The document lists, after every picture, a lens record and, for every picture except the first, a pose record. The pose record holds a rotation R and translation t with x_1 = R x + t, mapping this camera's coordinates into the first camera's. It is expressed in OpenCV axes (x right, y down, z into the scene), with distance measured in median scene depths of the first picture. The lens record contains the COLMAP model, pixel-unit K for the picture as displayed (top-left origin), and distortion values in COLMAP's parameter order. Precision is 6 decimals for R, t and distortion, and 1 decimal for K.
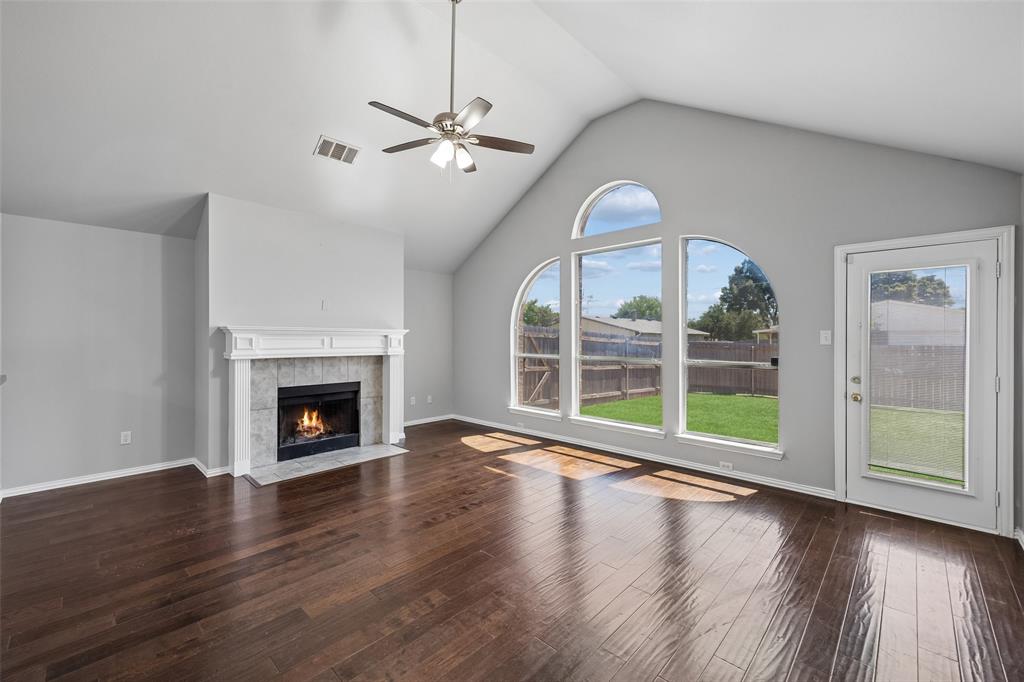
lens RADIAL K [[416.8, 0, 512.0], [0, 416.8, 341.0], [0, 0, 1]] dist [0.002578, 0.000257]
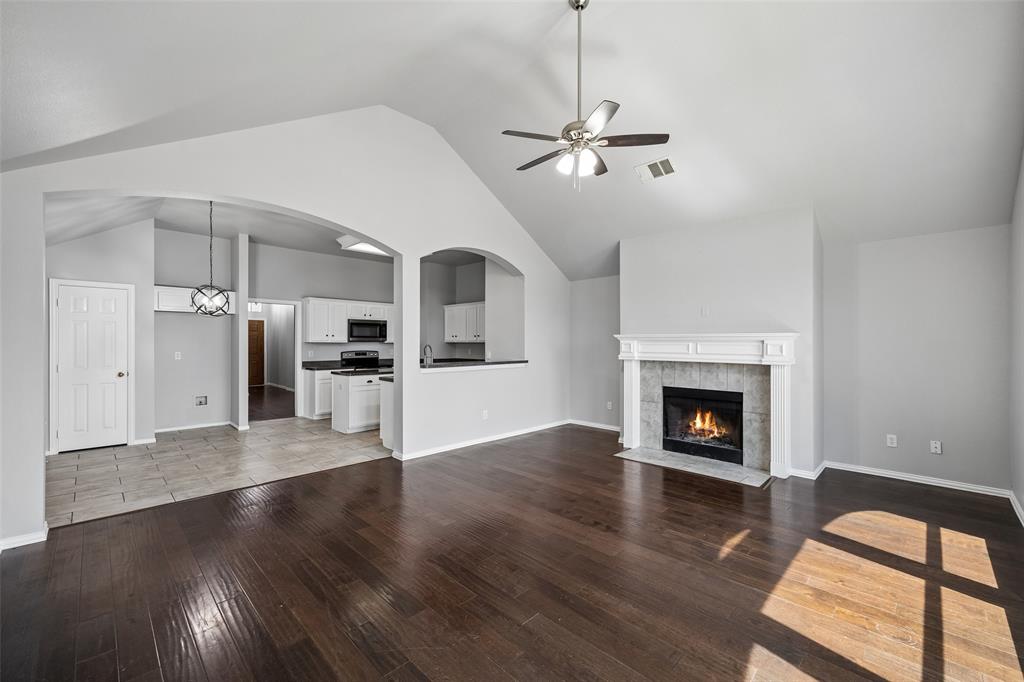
lens RADIAL K [[416.8, 0, 512.0], [0, 416.8, 341.0], [0, 0, 1]] dist [0.002578, 0.000257]
pose [[-0.025722, -0.002299, -0.999666, 0.607389], [-0.006120, 0.999979, -0.002143, -0.009305], [0.999650, 0.006063, -0.025735, 0.596085]]
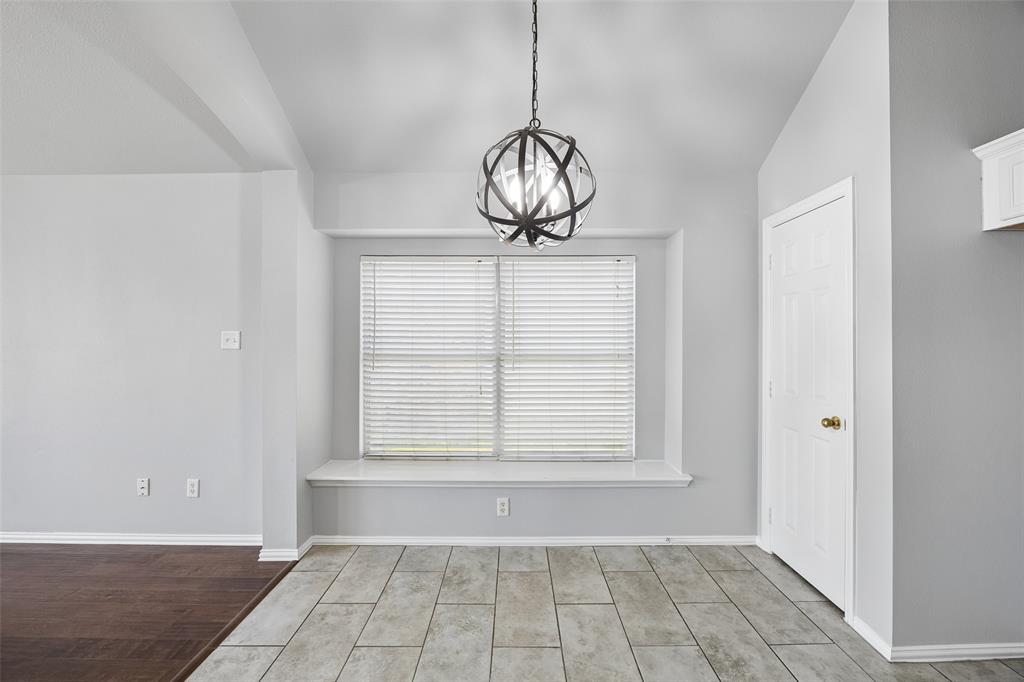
lens RADIAL K [[424.3, 0, 516.8], [0, 424.3, 337.7], [0, 0, 1]] dist [-0.012801, 0.000192]
pose [[-0.689956, 0.001149, 0.723851, -0.634468], [0.000862, 0.999999, -0.000766, -0.002105], [-0.723851, 0.000096, -0.689956, 0.025705]]
